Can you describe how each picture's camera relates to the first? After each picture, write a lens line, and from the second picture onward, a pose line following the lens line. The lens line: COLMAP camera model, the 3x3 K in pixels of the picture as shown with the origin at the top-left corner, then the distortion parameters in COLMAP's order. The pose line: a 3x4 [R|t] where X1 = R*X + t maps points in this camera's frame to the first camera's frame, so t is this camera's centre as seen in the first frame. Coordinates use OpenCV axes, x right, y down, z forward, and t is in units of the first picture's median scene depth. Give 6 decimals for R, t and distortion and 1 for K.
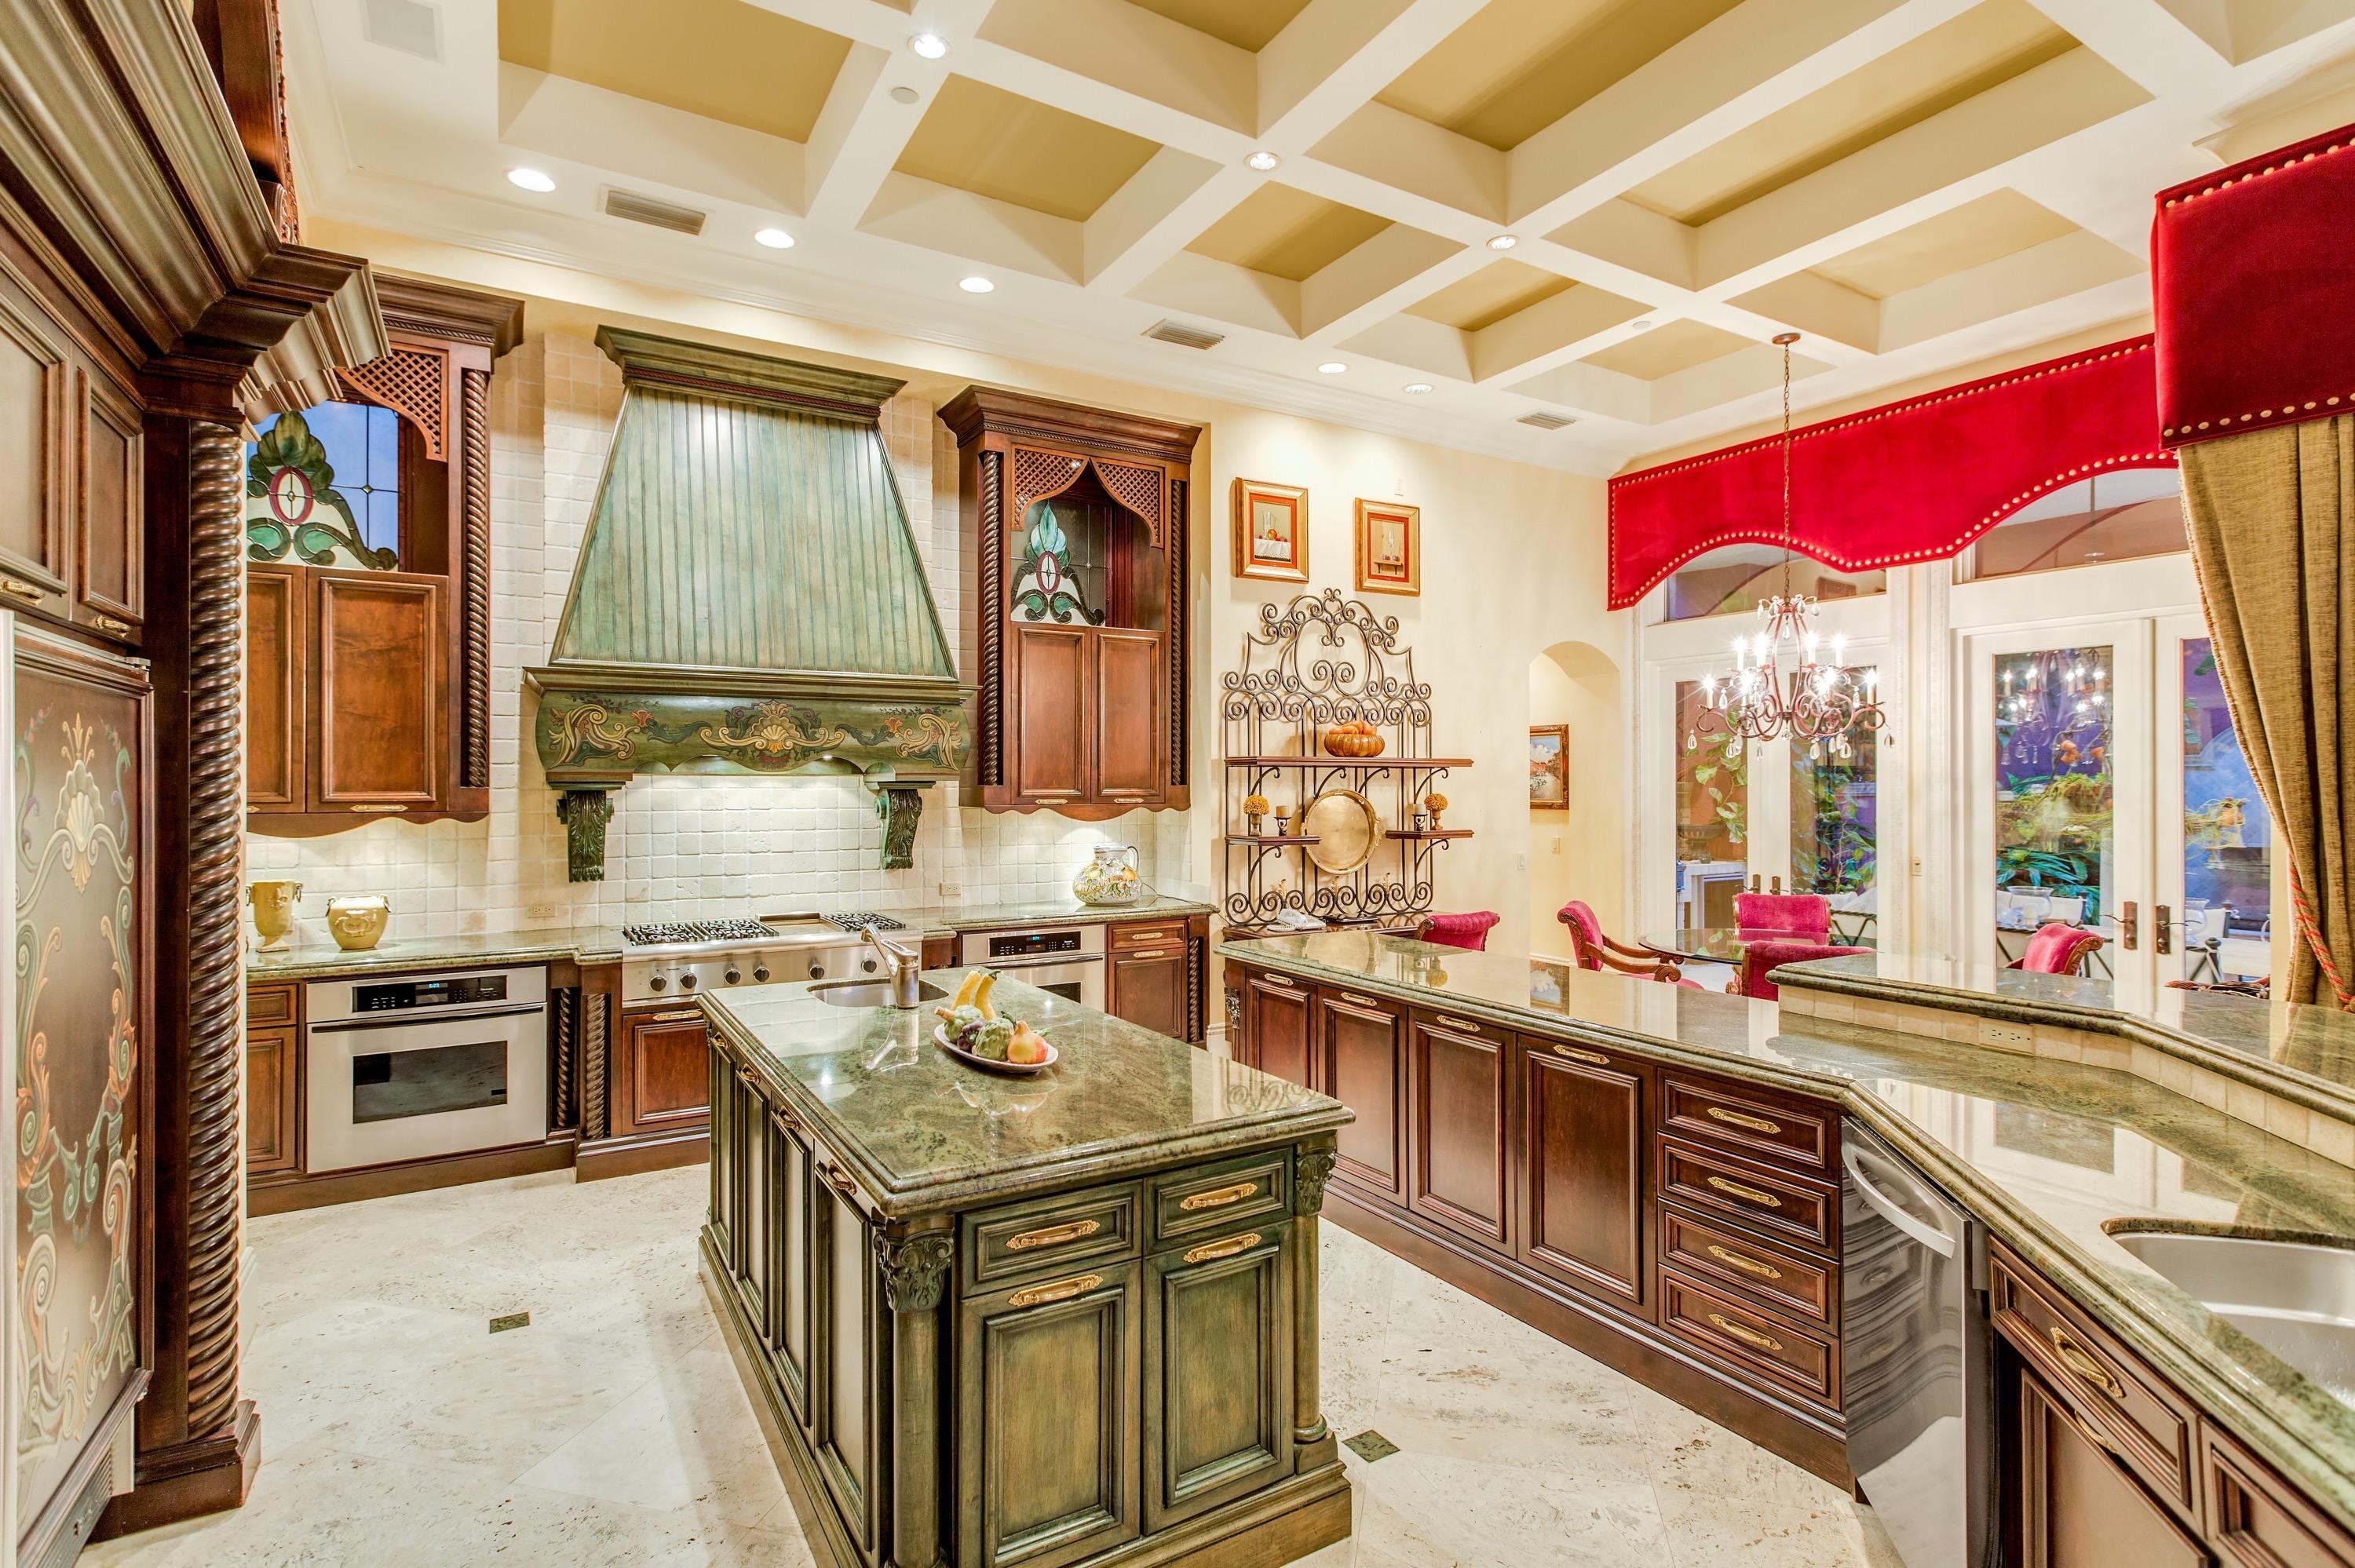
lens RADIAL K [[1126.3, 0, 1174.7], [0, 1126.3, 792.0], [0, 0, 1]] dist [-0.003411, 0.000320]
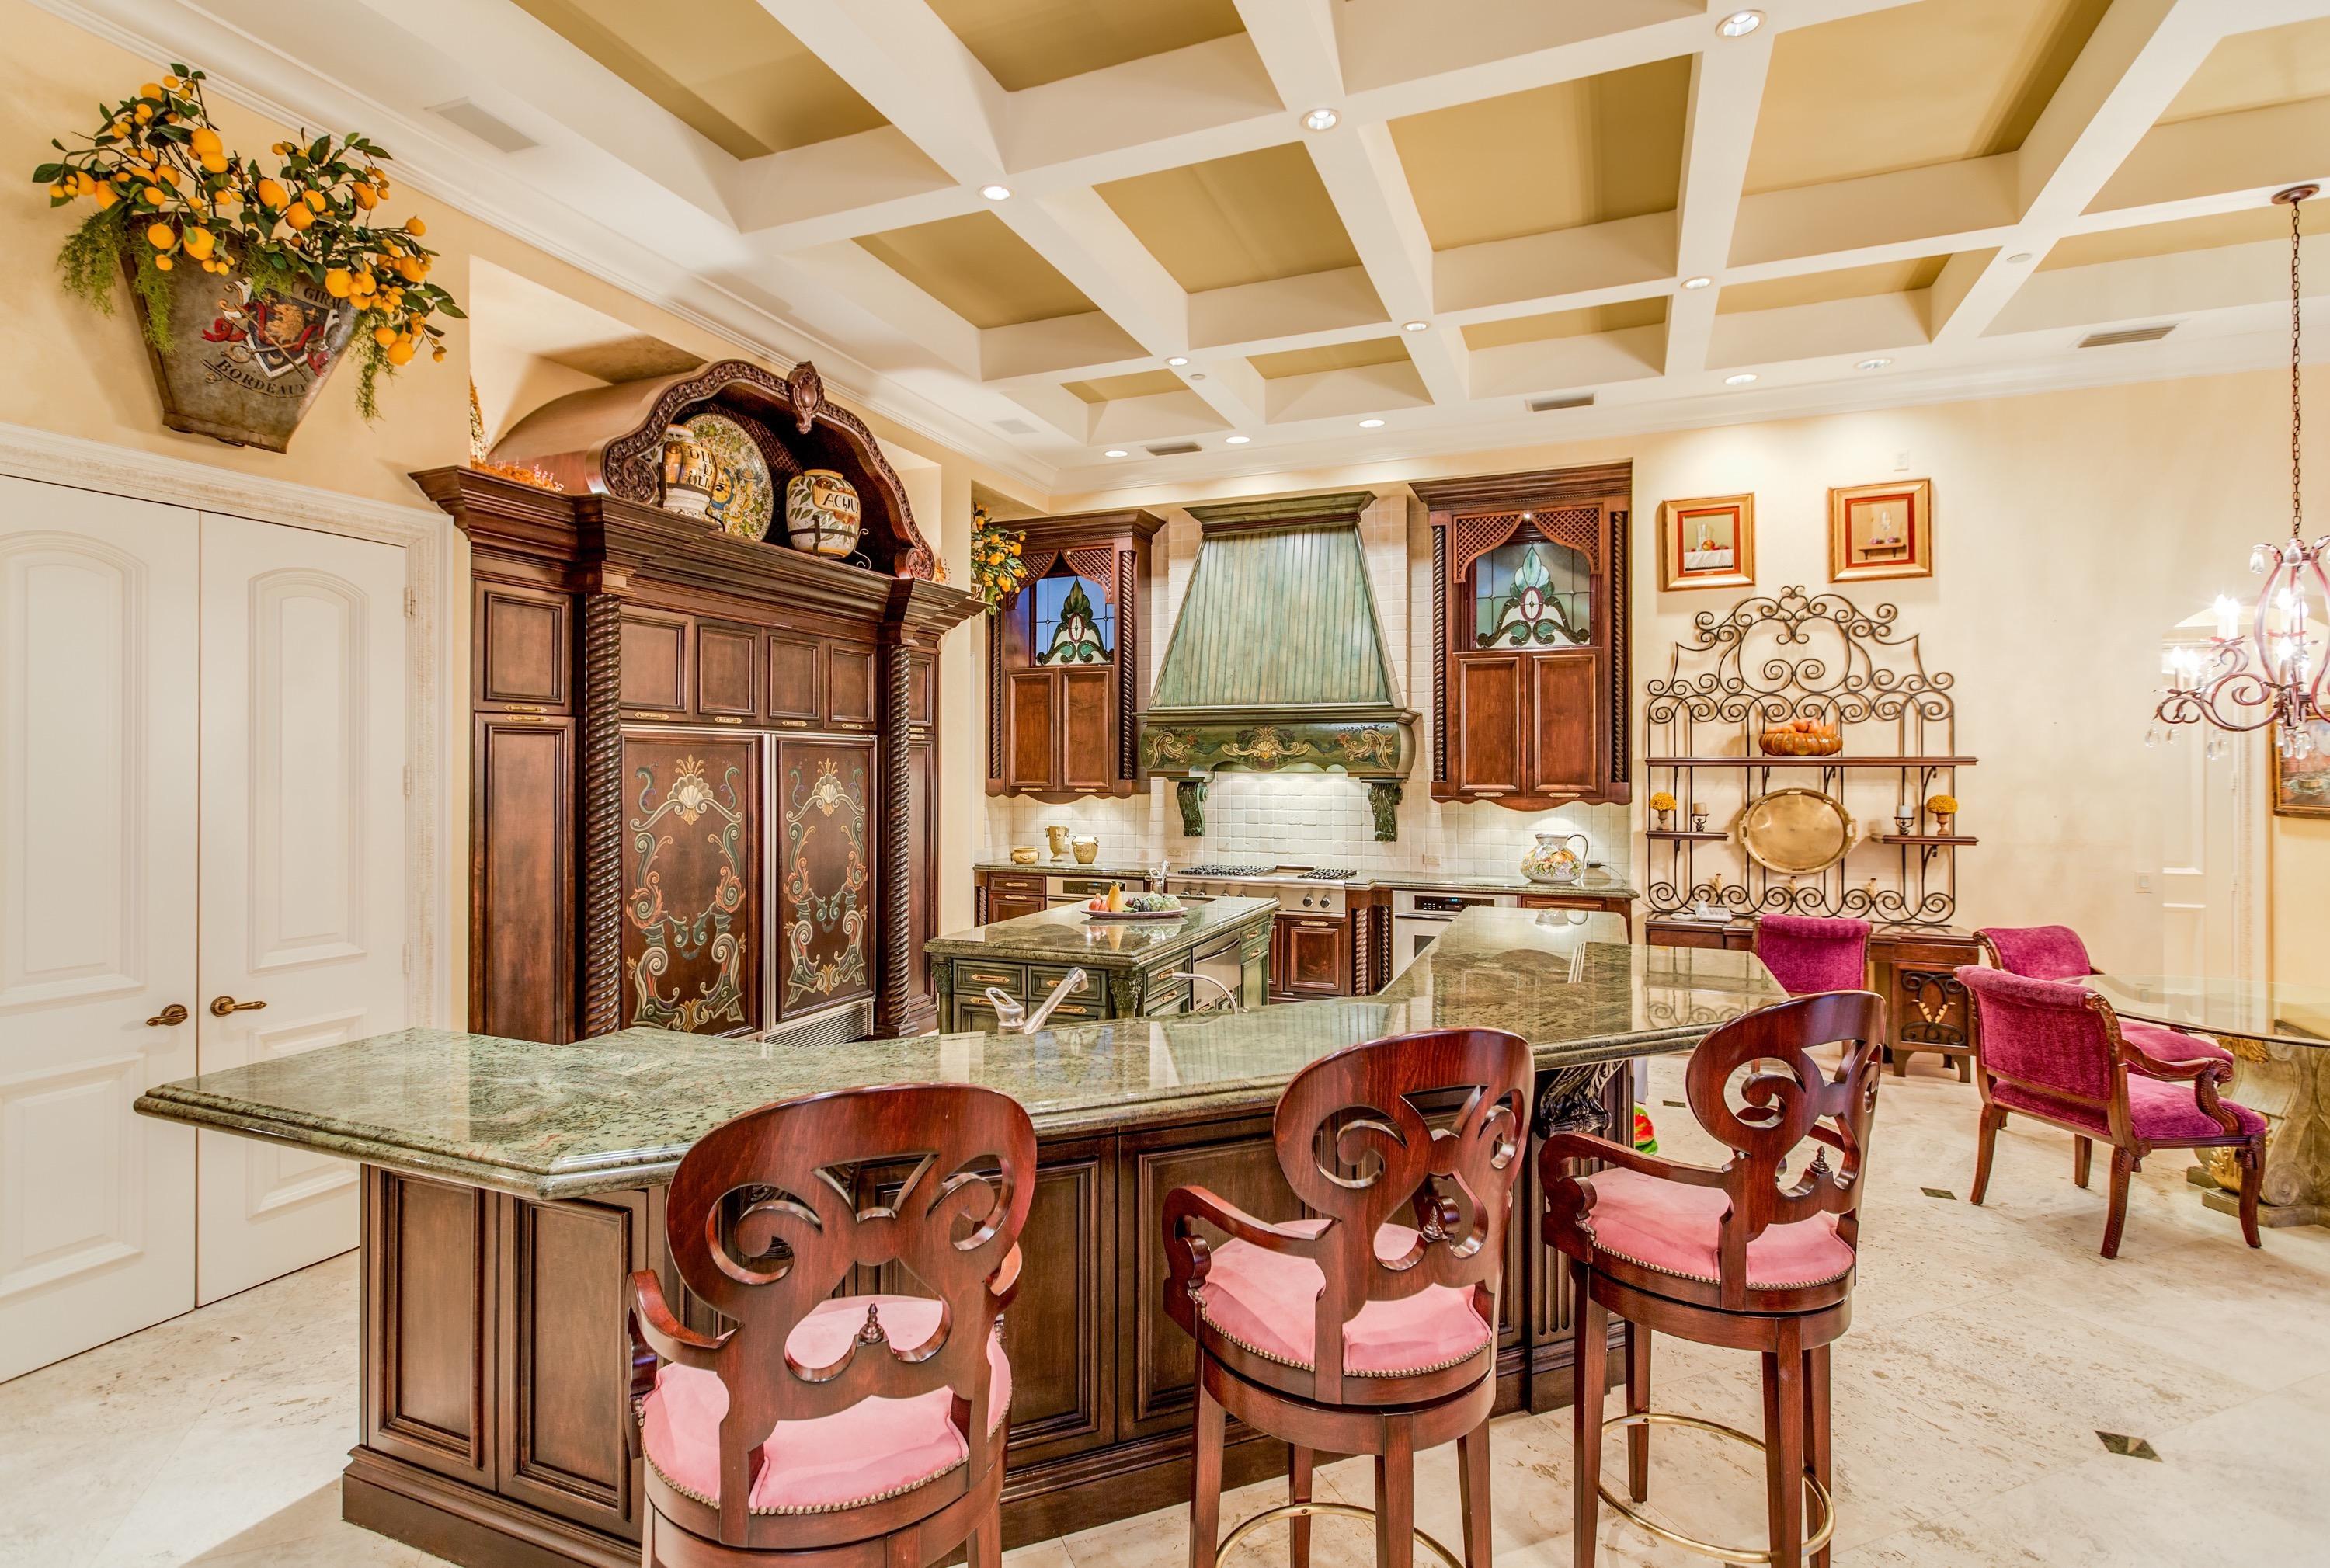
lens RADIAL K [[1126.9, 0, 1159.5], [0, 1126.9, 768.4], [0, 0, 1]] dist [-0.000647, 0.000279]
pose [[0.605317, 0.003012, -0.795979, 0.678429], [-0.009858, 0.999945, -0.003713, -0.012637], [0.795923, 0.010094, 0.605313, -0.047018]]
